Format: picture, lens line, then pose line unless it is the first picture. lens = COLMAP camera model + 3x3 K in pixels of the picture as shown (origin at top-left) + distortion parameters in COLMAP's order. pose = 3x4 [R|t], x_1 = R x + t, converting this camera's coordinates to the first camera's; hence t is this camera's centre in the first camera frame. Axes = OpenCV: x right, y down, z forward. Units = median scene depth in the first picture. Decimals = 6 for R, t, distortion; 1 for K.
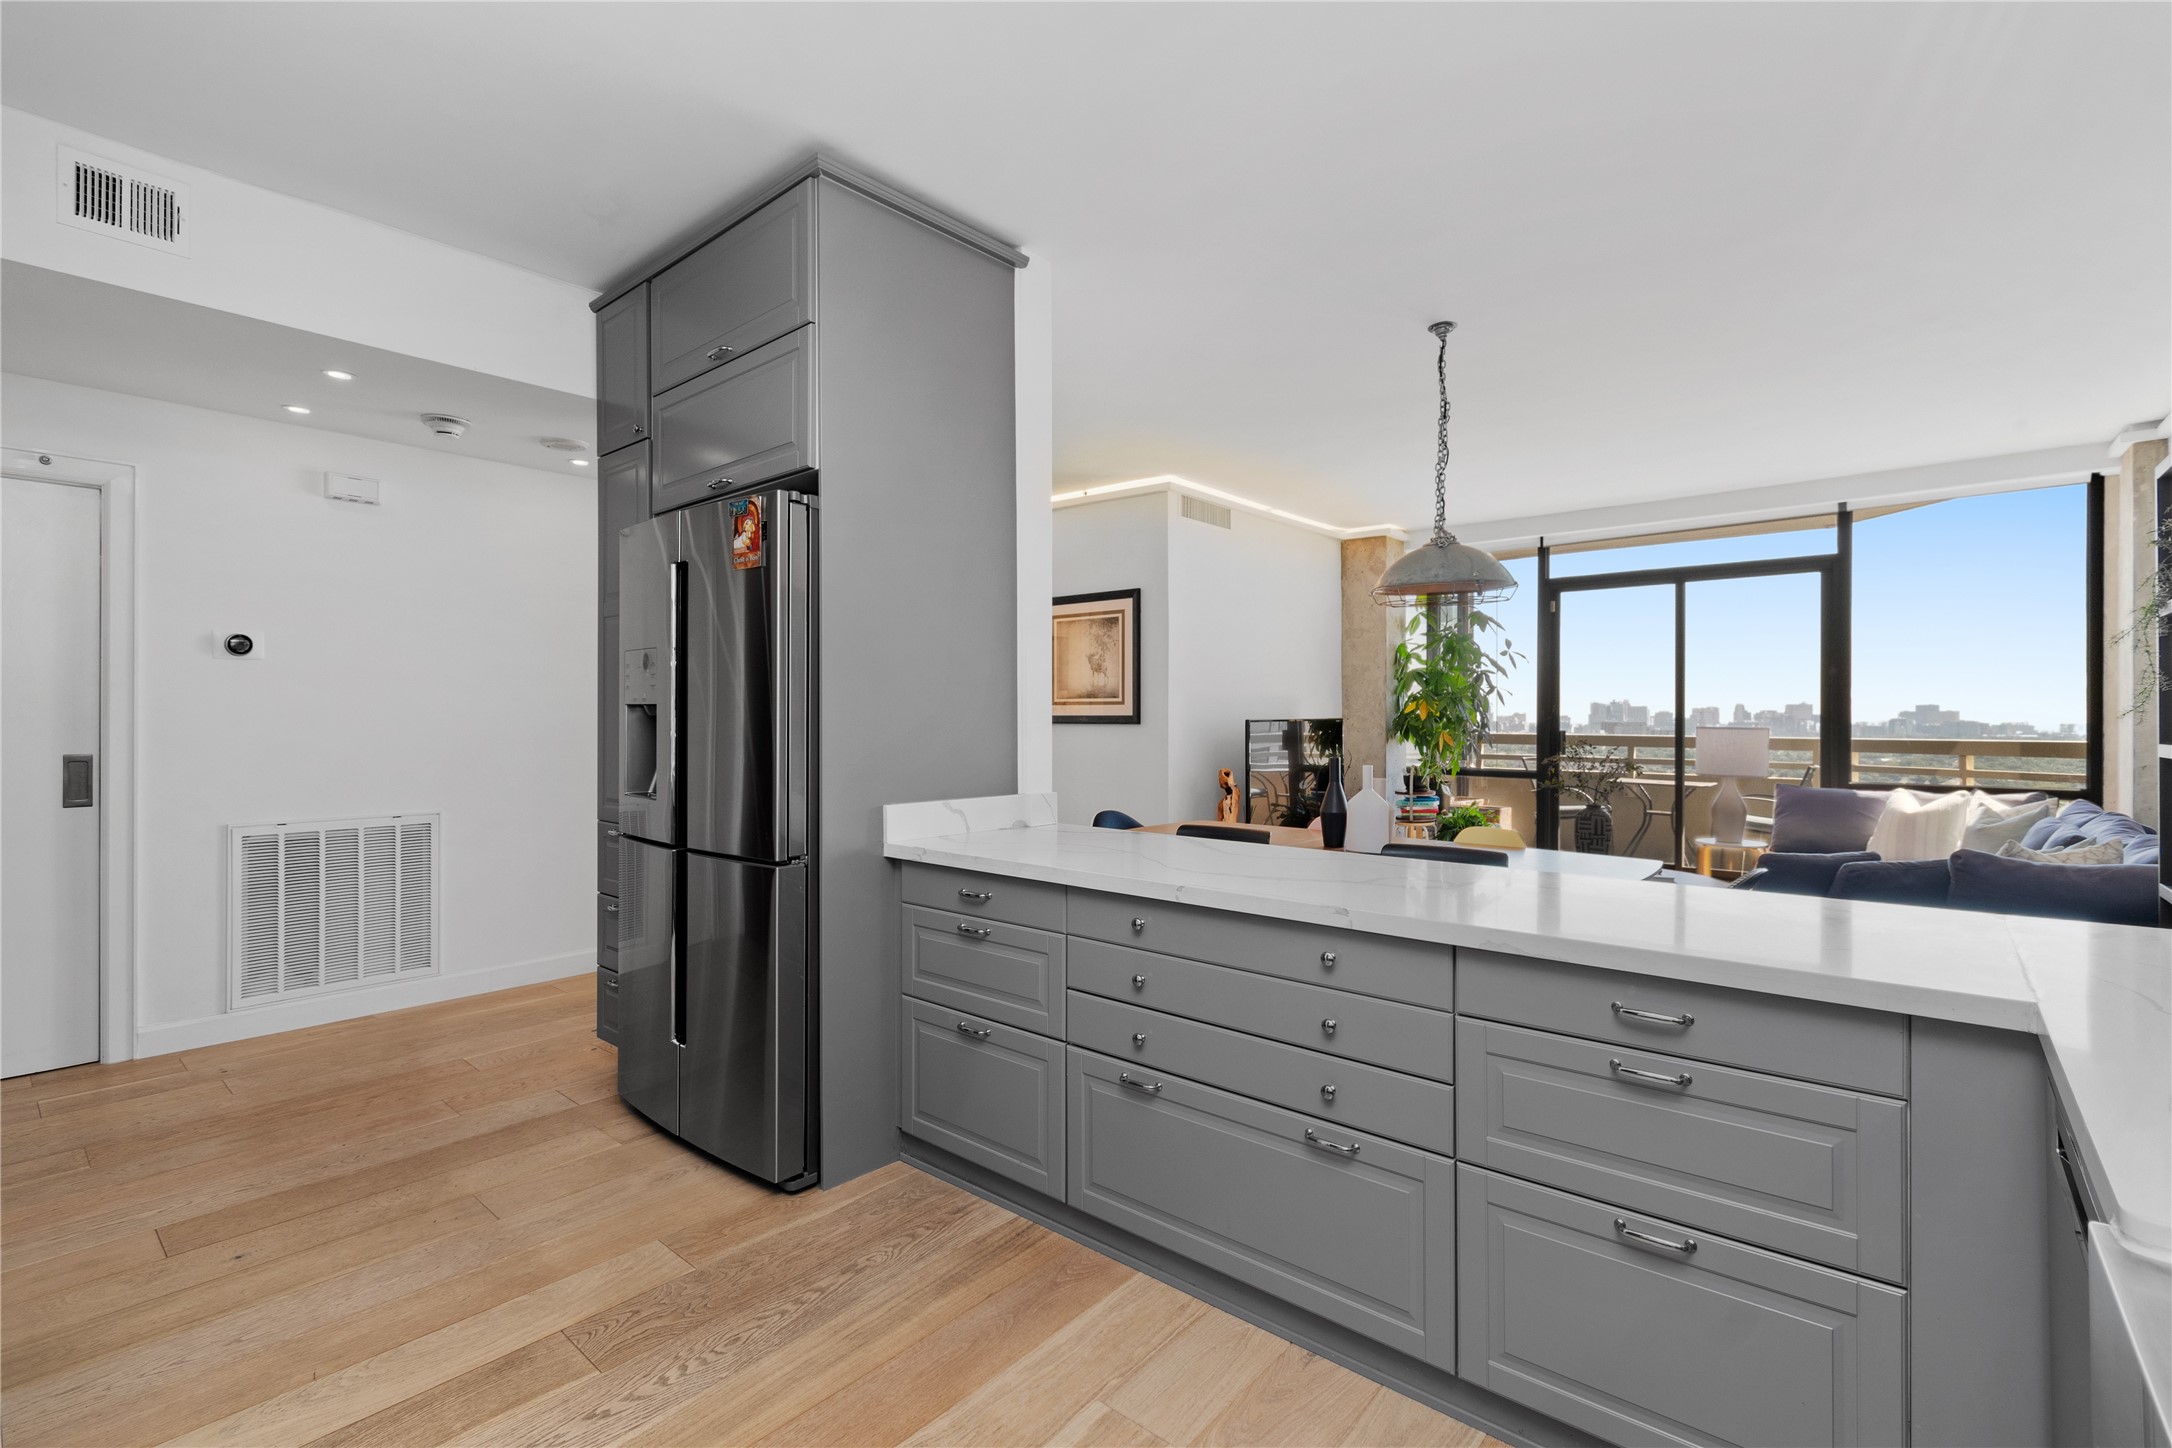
lens RADIAL K [[978.3, 0, 1086.0], [0, 978.3, 724.0], [0, 0, 1]] dist [0.002160, 0.000755]
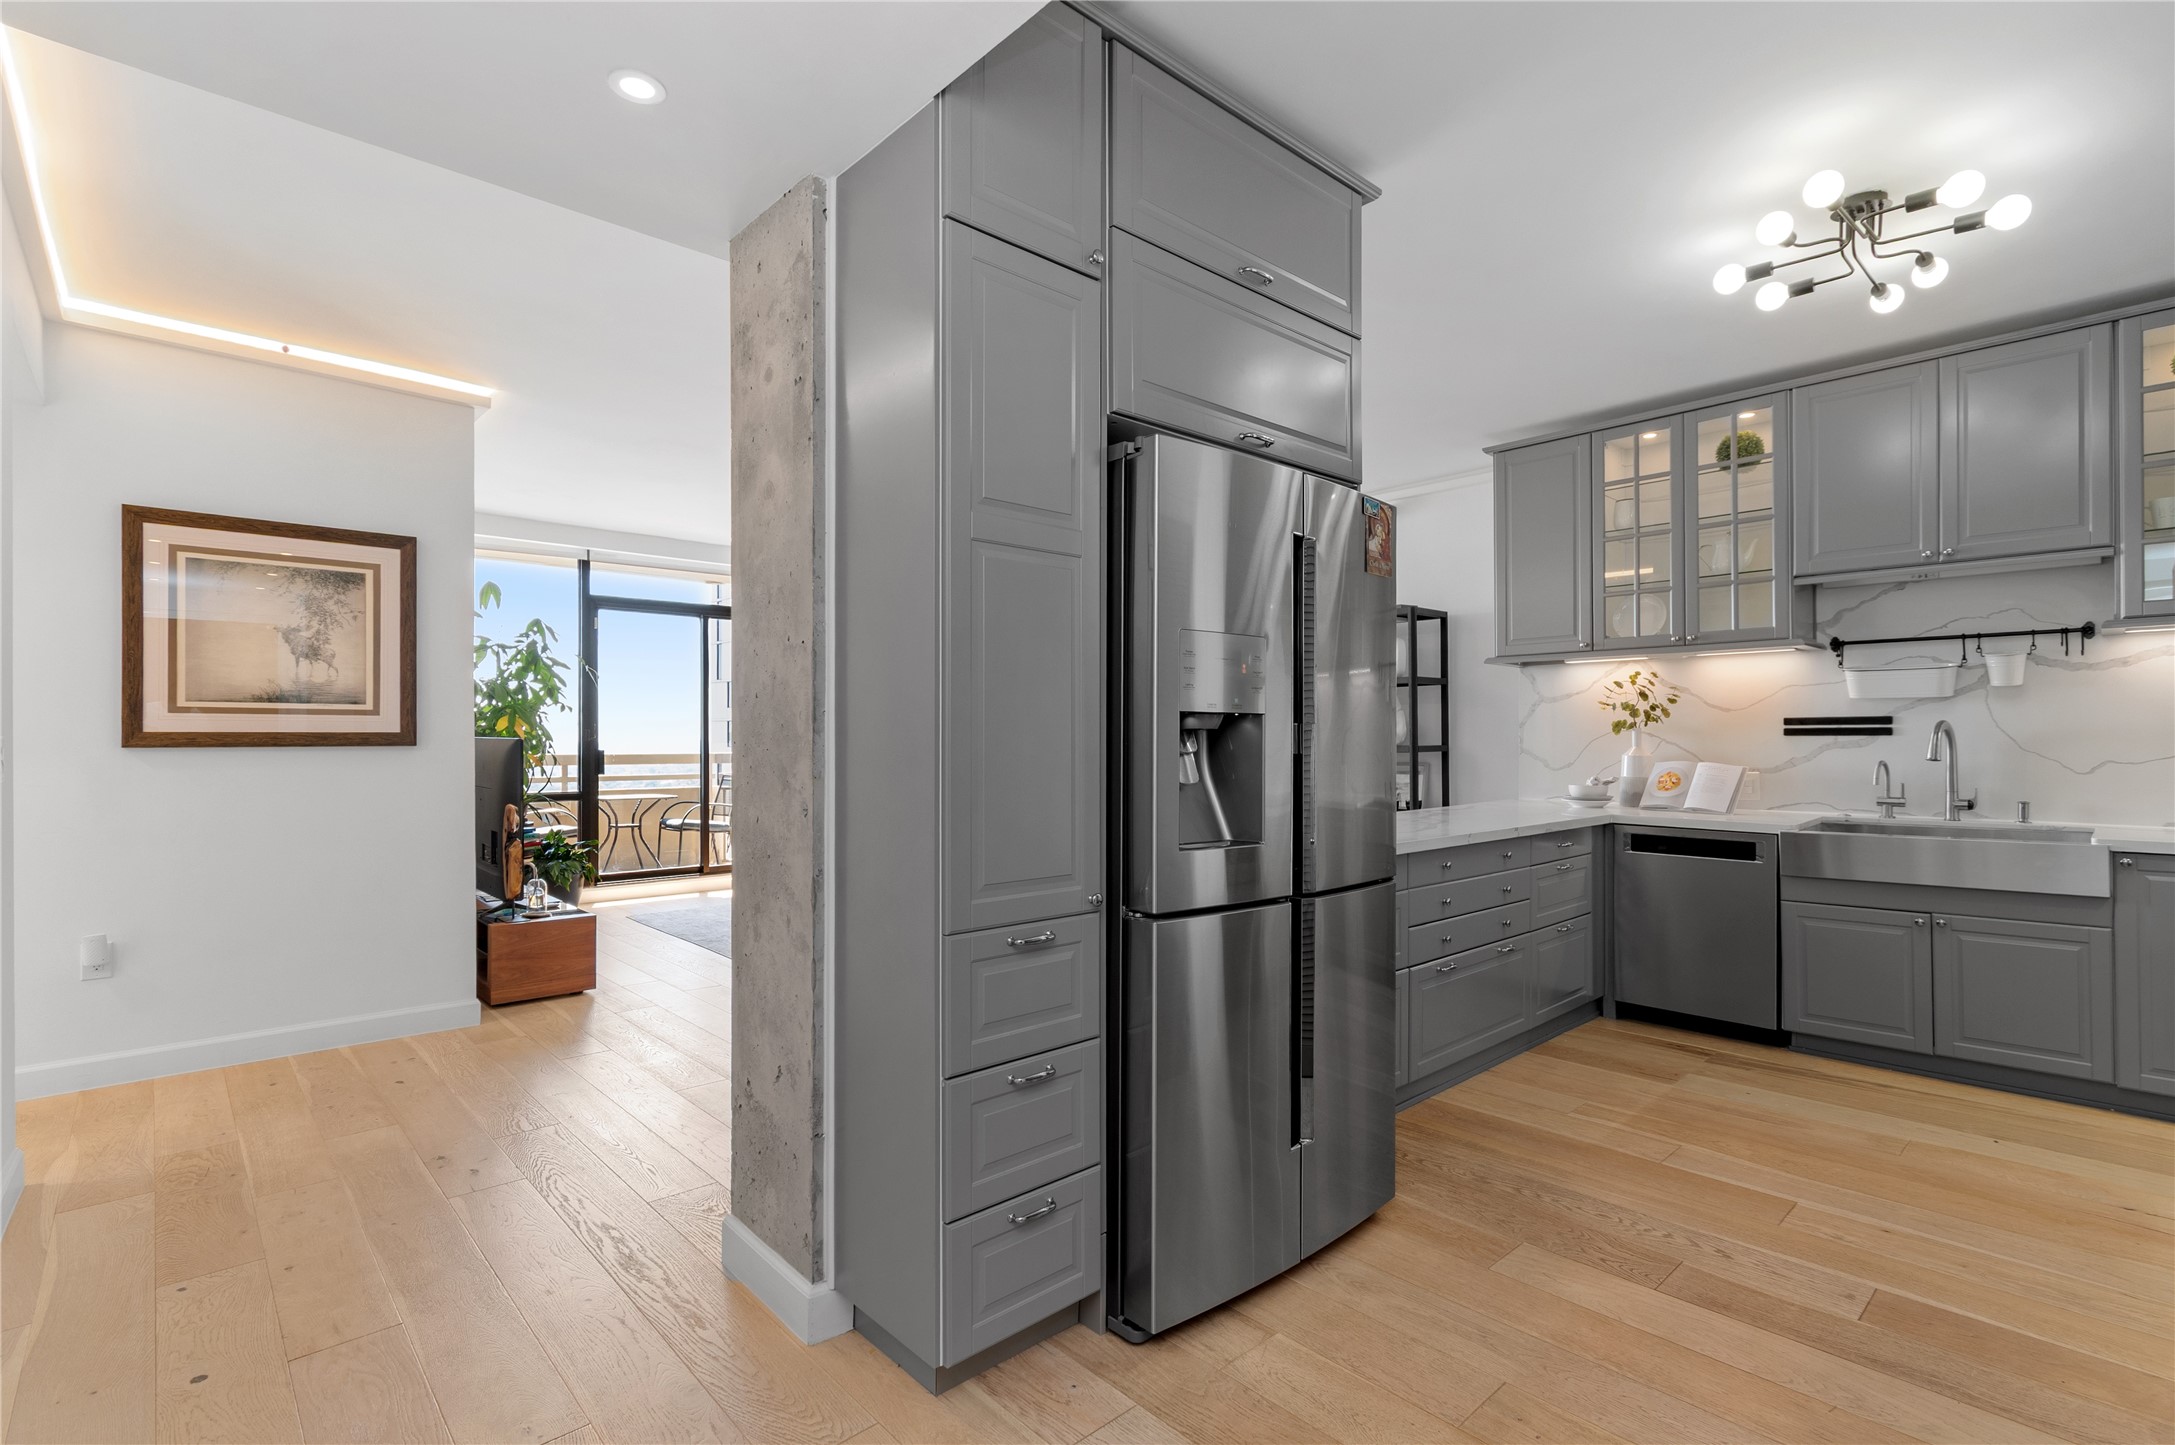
lens RADIAL K [[998.3, 0, 1087.5], [0, 998.3, 722.5], [0, 0, 1]] dist [0.000774, -0.000435]
pose [[0.119559, 0.013069, 0.992741, -0.547660], [0.010448, 0.999841, -0.014421, -0.000983], [-0.992772, 0.012096, 0.119403, 0.472479]]
